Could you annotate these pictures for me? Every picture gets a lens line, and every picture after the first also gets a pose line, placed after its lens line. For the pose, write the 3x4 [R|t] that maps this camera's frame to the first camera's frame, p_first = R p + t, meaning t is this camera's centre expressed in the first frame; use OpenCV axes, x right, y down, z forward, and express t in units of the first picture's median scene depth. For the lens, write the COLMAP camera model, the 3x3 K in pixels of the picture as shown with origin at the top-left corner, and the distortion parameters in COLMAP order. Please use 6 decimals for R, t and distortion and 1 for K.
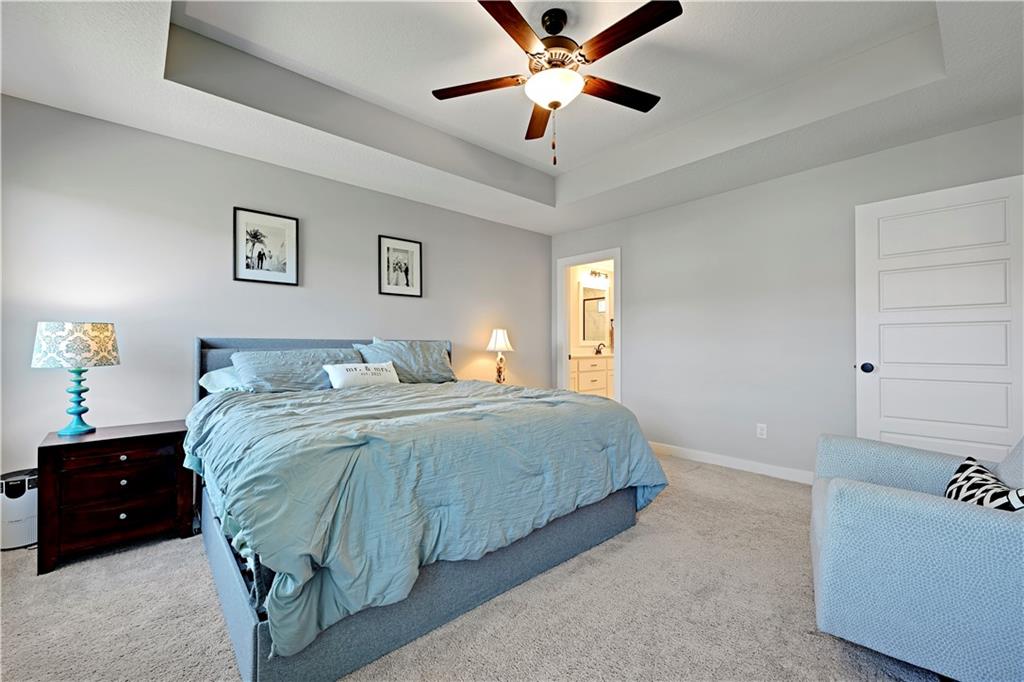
lens RADIAL K [[407.2, 0, 515.8], [0, 407.2, 343.6], [0, 0, 1]] dist [0.007672, -0.000055]
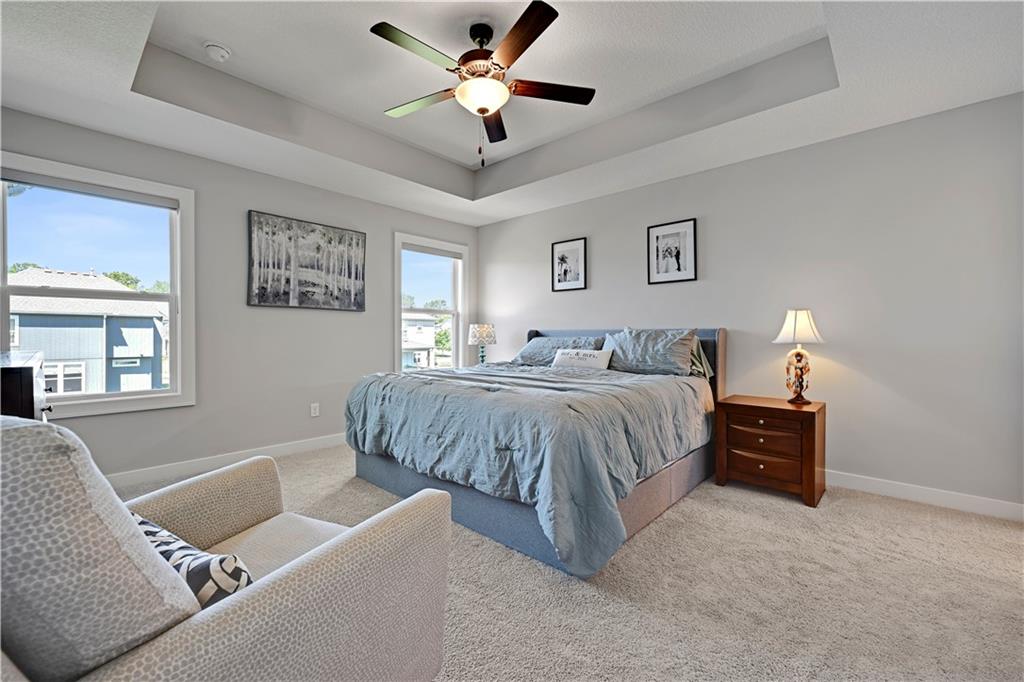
lens RADIAL K [[426.6, 0, 516.5], [0, 426.6, 337.7], [0, 0, 1]] dist [-0.000977, 0.000006]
pose [[0.121660, -0.003752, -0.992565, 0.697822], [-0.002689, 0.999988, -0.004109, 0.017023], [0.992568, 0.003169, 0.121649, 0.553380]]
